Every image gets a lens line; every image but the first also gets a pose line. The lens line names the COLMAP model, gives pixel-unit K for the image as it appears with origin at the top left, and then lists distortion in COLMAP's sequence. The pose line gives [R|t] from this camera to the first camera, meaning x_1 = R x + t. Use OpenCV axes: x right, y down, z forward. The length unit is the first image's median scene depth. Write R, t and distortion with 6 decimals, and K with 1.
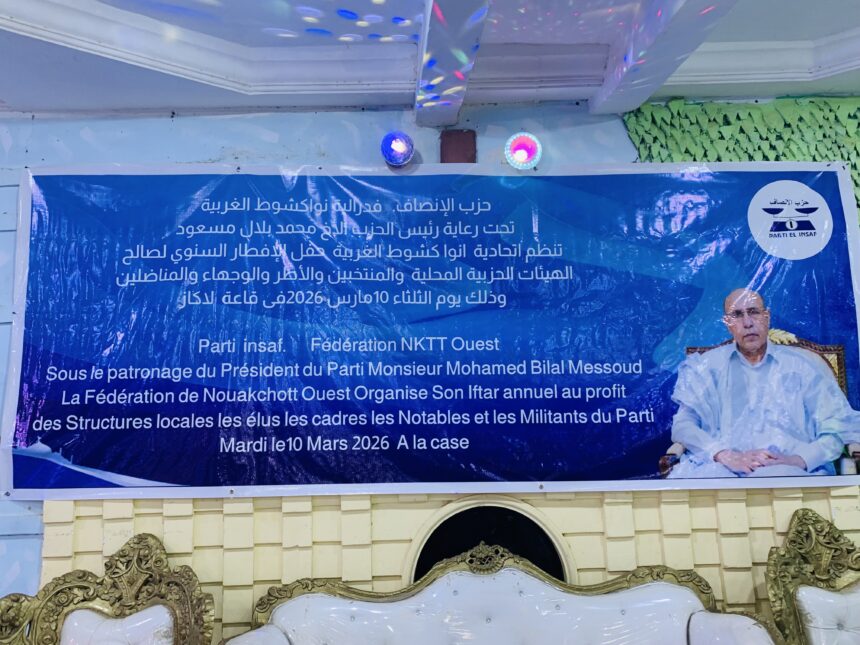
lens RADIAL K [[727.6, 0, 429.5], [0, 727.6, 323.2], [0, 0, 1]] dist [-0.007798, -0.001557]
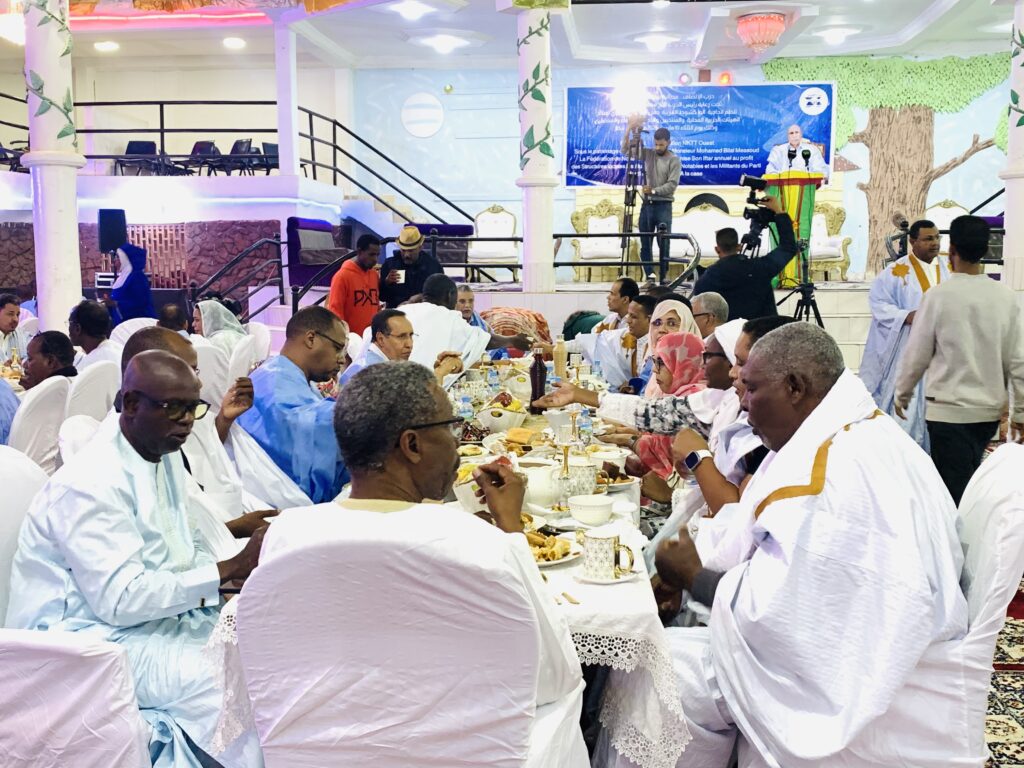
lens RADIAL K [[1158.1, 0, 468.8], [0, 1158.1, 400.2], [0, 0, 1]] dist [0.049602, 0.000000]
pose [[0.984870, 0.042609, -0.167973, -0.058429], [-0.000137, 0.969492, 0.245123, -0.128796], [0.173293, -0.241391, 0.954830, -4.353198]]
